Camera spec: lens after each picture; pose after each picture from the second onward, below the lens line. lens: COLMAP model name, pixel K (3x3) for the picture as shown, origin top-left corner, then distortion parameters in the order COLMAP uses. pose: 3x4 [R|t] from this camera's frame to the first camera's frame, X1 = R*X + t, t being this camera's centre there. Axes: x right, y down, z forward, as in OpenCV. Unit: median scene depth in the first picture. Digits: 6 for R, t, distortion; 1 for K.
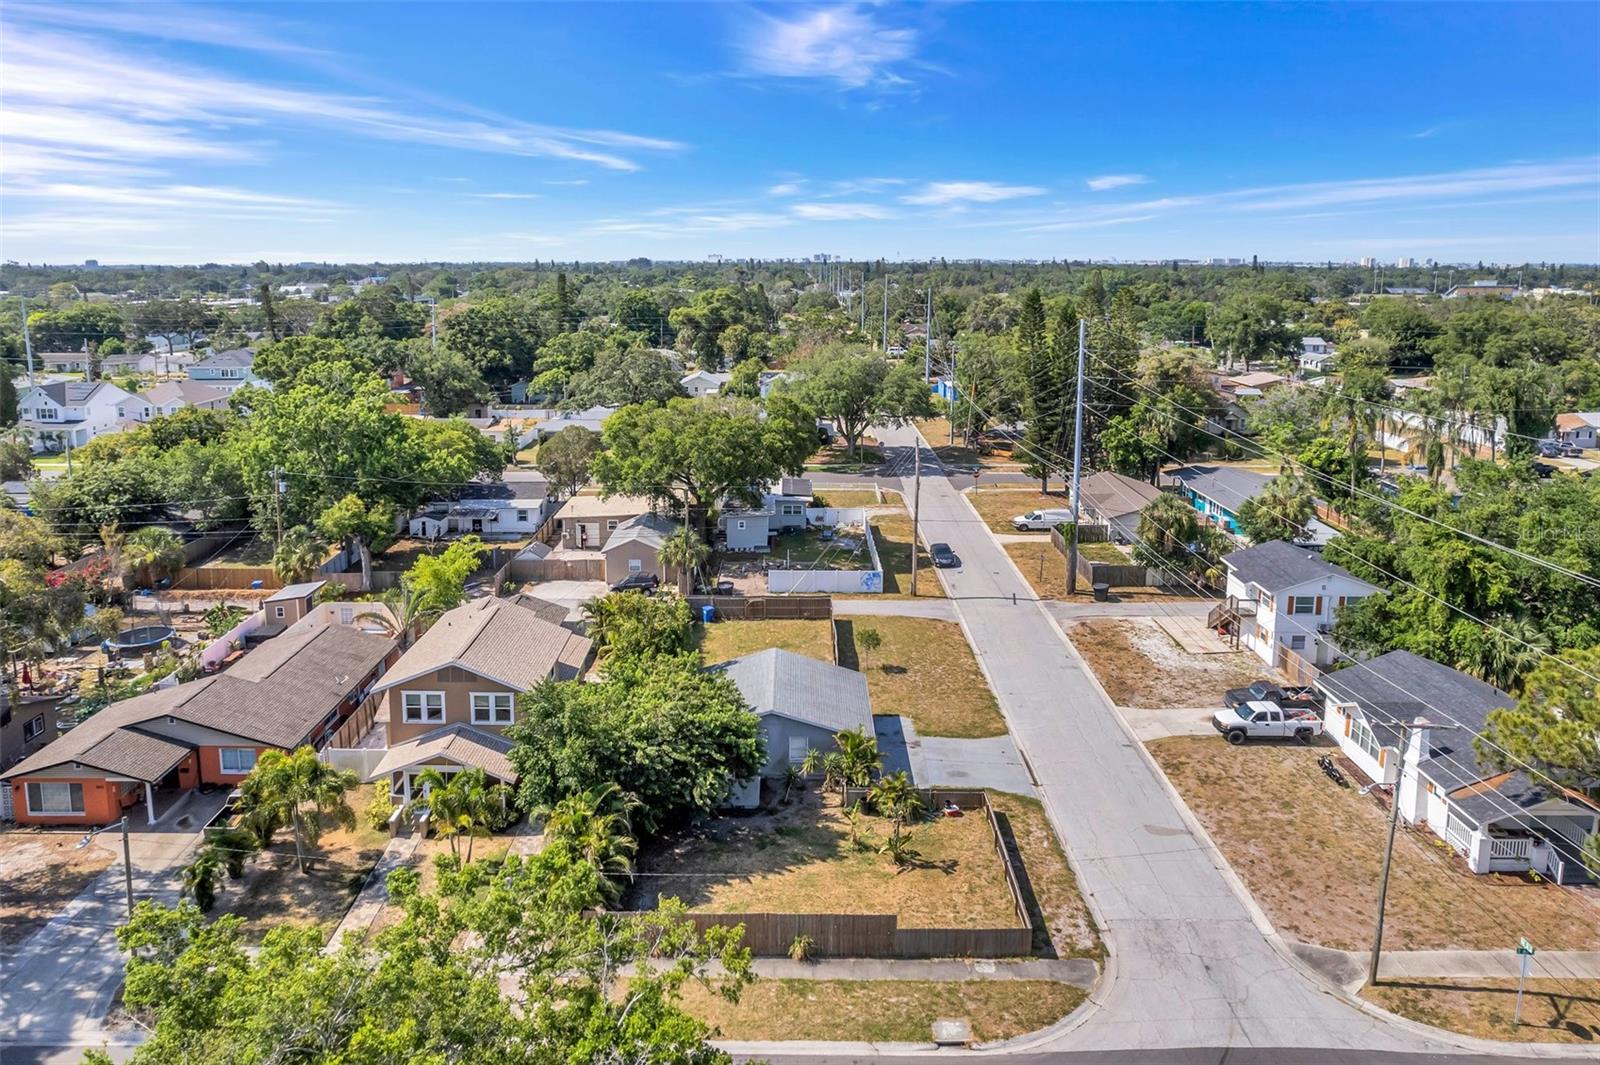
lens RADIAL K [[1051.3, 0, 800.0], [0, 1051.3, 532.5], [0, 0, 1]] dist [-0.060769, 0.041269]
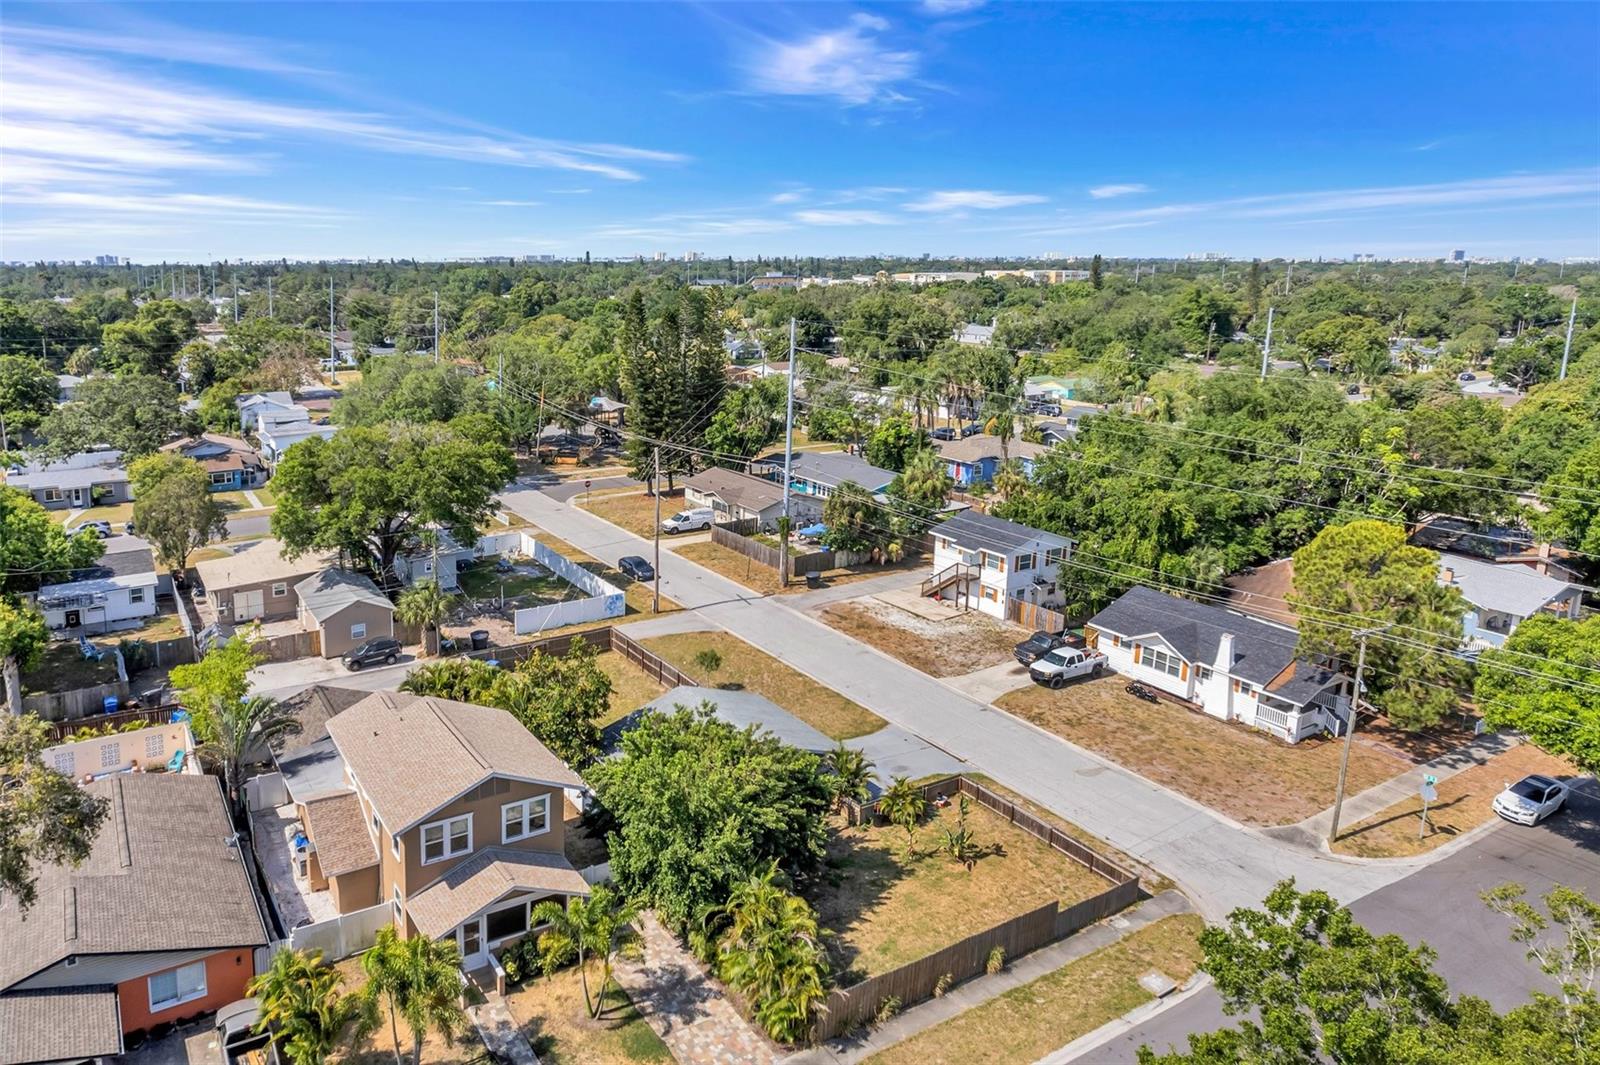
lens RADIAL K [[1067.8, 0, 683.3], [0, 1067.8, 525.6], [0, 0, 1]] dist [-0.051315, 0.001292]
pose [[0.871684, -0.128222, 0.472997, -0.476742], [0.132499, 0.990882, 0.024431, -0.059584], [-0.471817, 0.041375, 0.880725, 0.151780]]
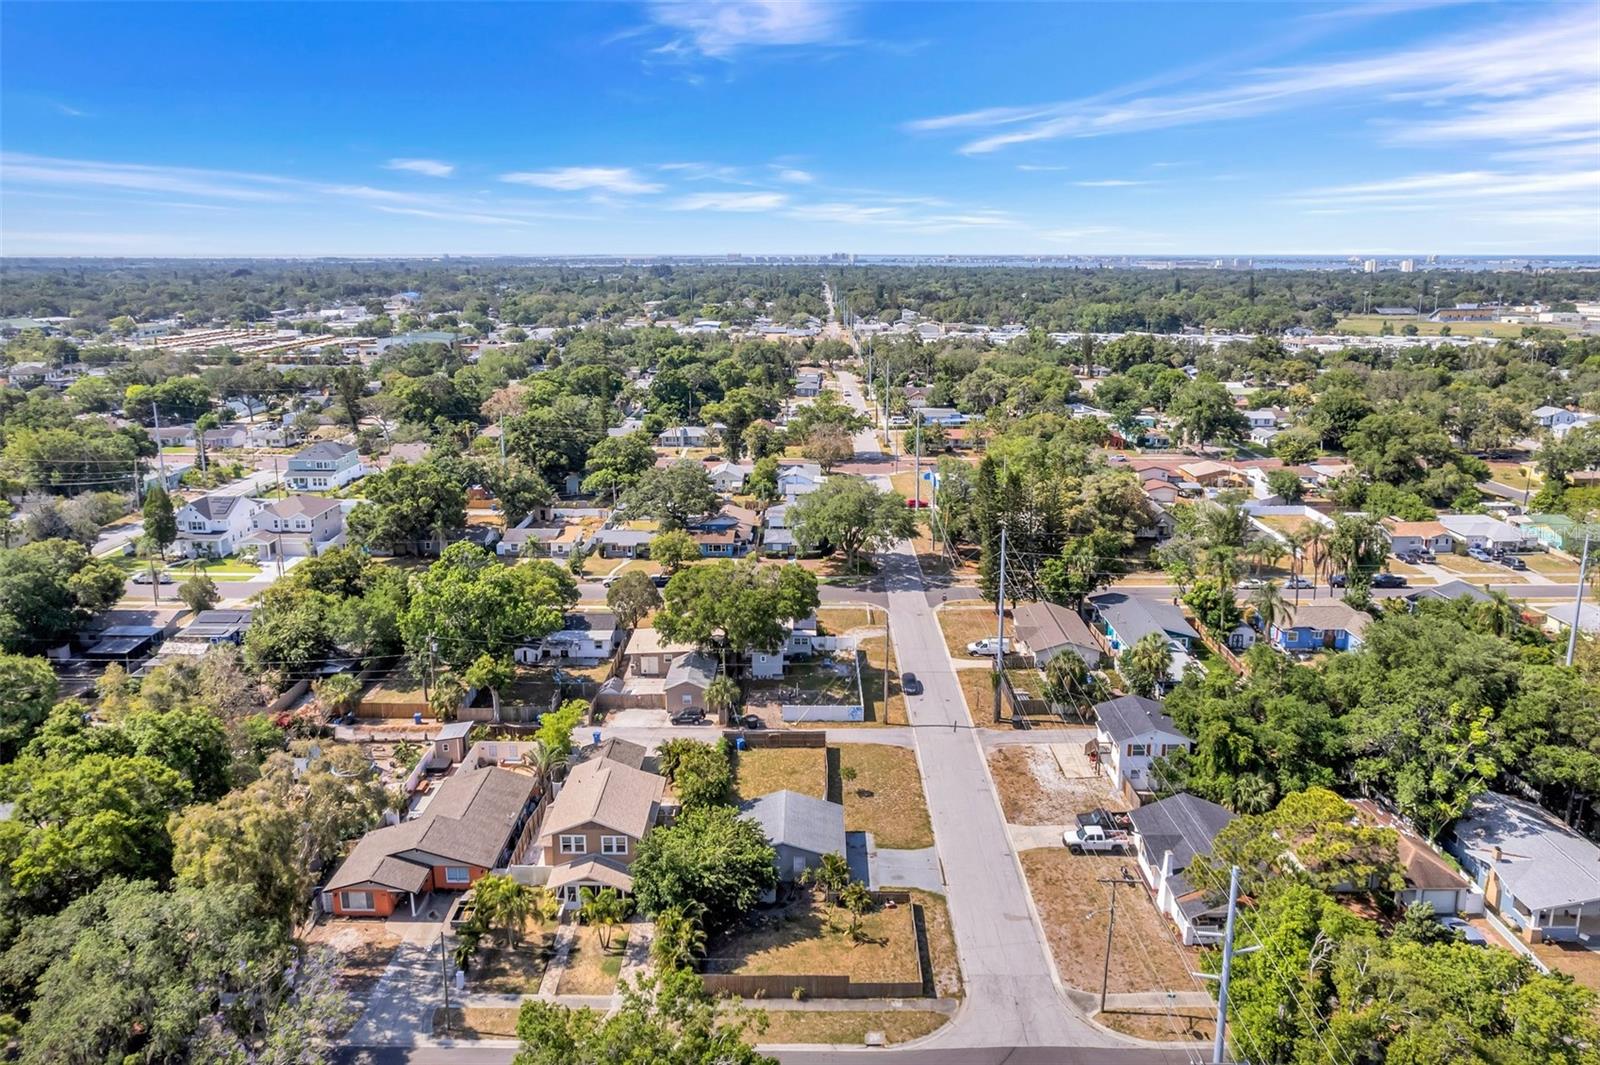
lens RADIAL K [[1036.8, 0, 839.8], [0, 1036.8, 549.2], [0, 0, 1]] dist [-0.058704, 0.000857]
pose [[0.999770, 0.002790, 0.021246, 0.024459], [-0.003333, 0.999667, 0.025577, -0.301572], [-0.021168, -0.025642, 0.999447, -0.552731]]
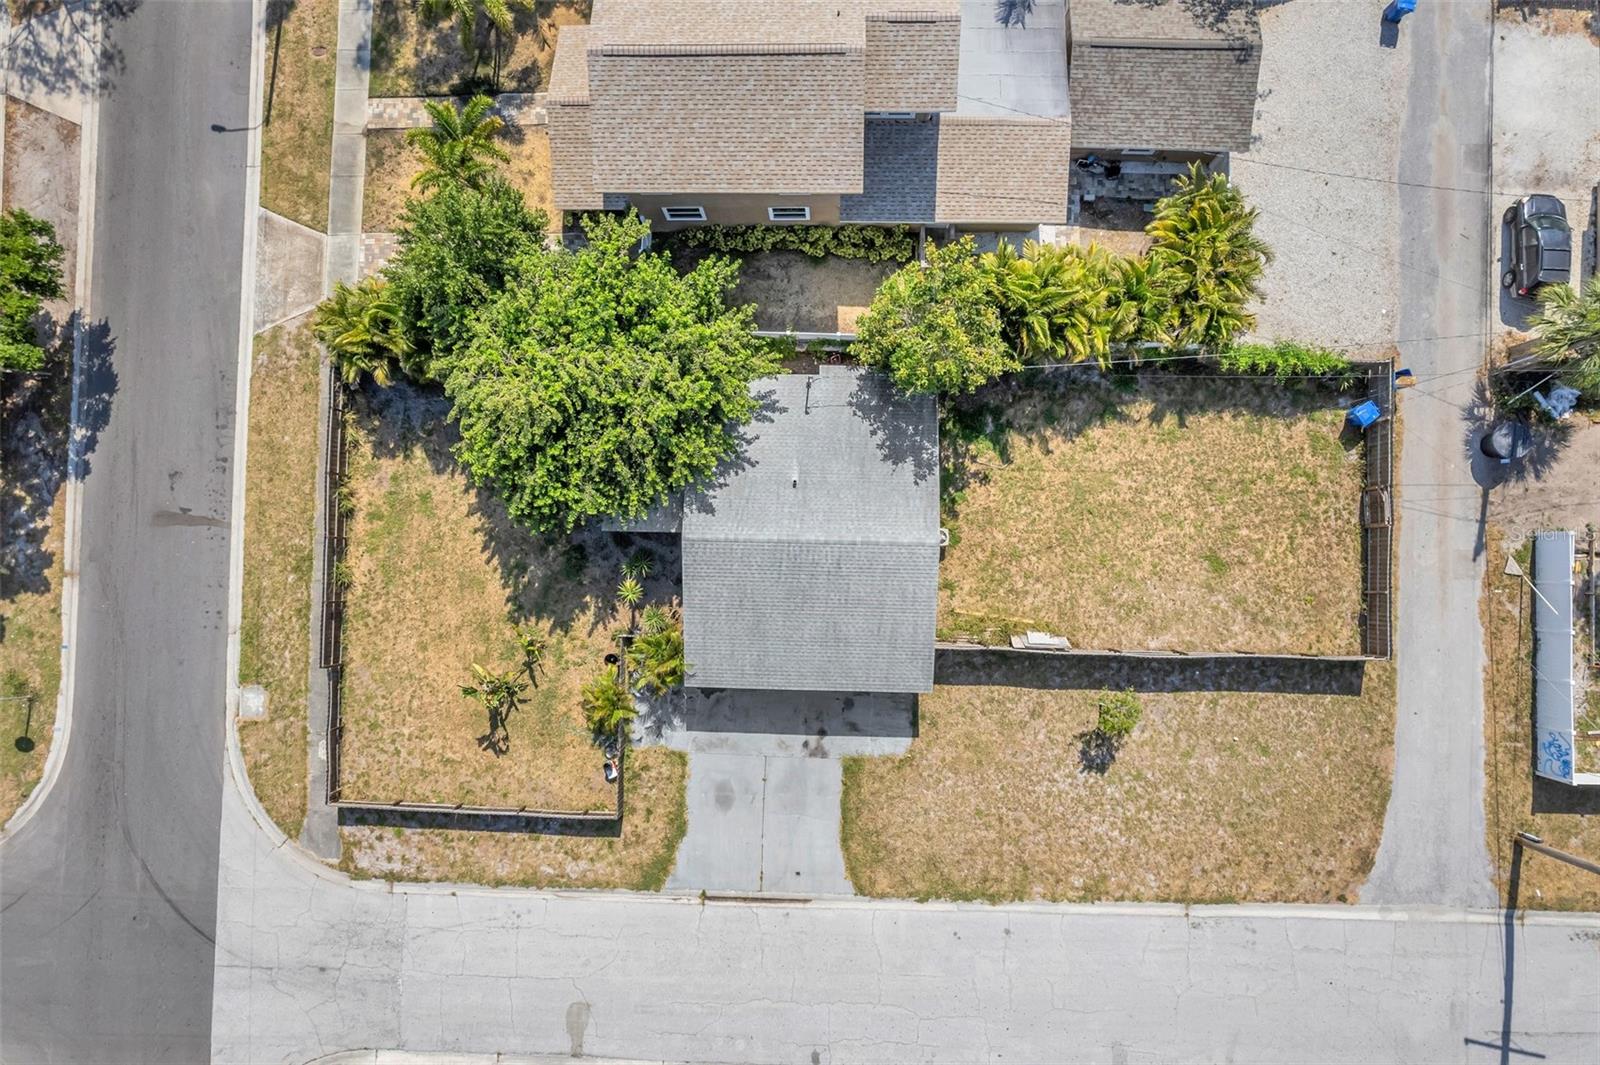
lens RADIAL K [[1051.3, 0, 800.0], [0, 1051.3, 532.5], [0, 0, 1]] dist [-0.060769, 0.041269]
pose [[-0.022990, 0.999427, -0.024827, -0.013621], [-0.224338, 0.019043, 0.974325, -0.465231], [0.974240, 0.027969, 0.223772, 0.834772]]
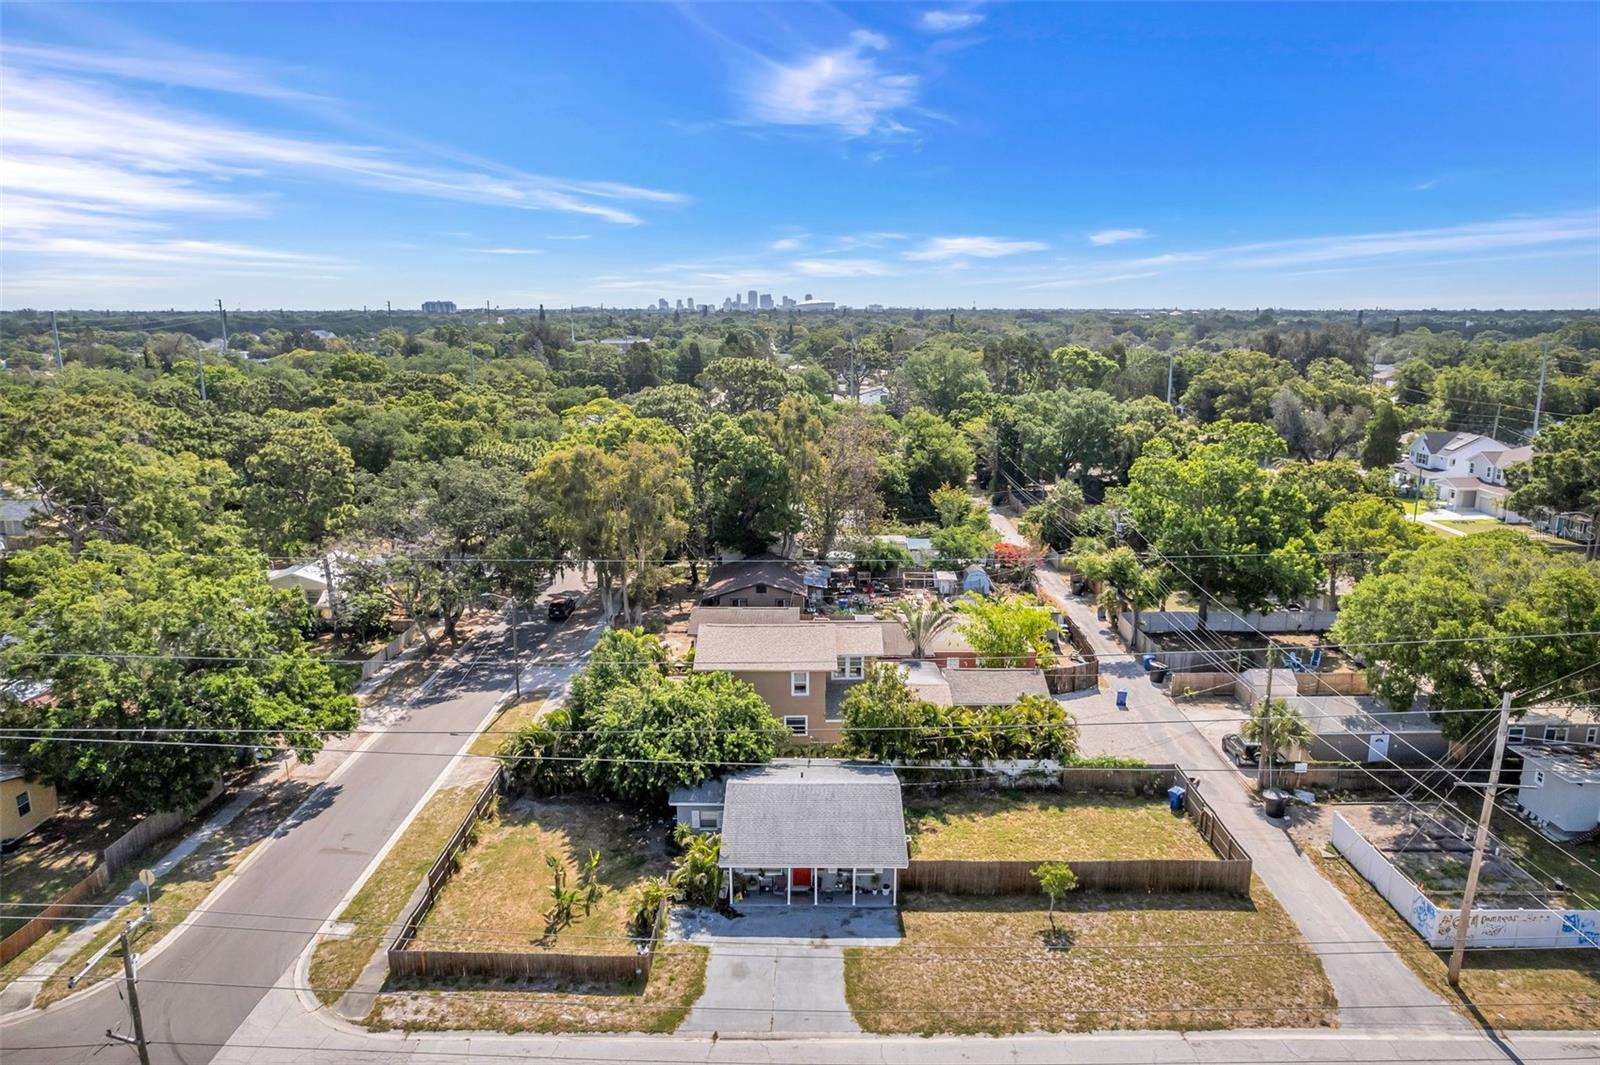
lens RADIAL K [[1051.3, 0, 800.0], [0, 1051.3, 532.5], [0, 0, 1]] dist [-0.060769, 0.041269]
pose [[-0.013011, 0.211286, -0.977338, 0.827068], [-0.249728, 0.945760, 0.207784, -0.259764], [0.968229, 0.246772, 0.040459, 0.876433]]
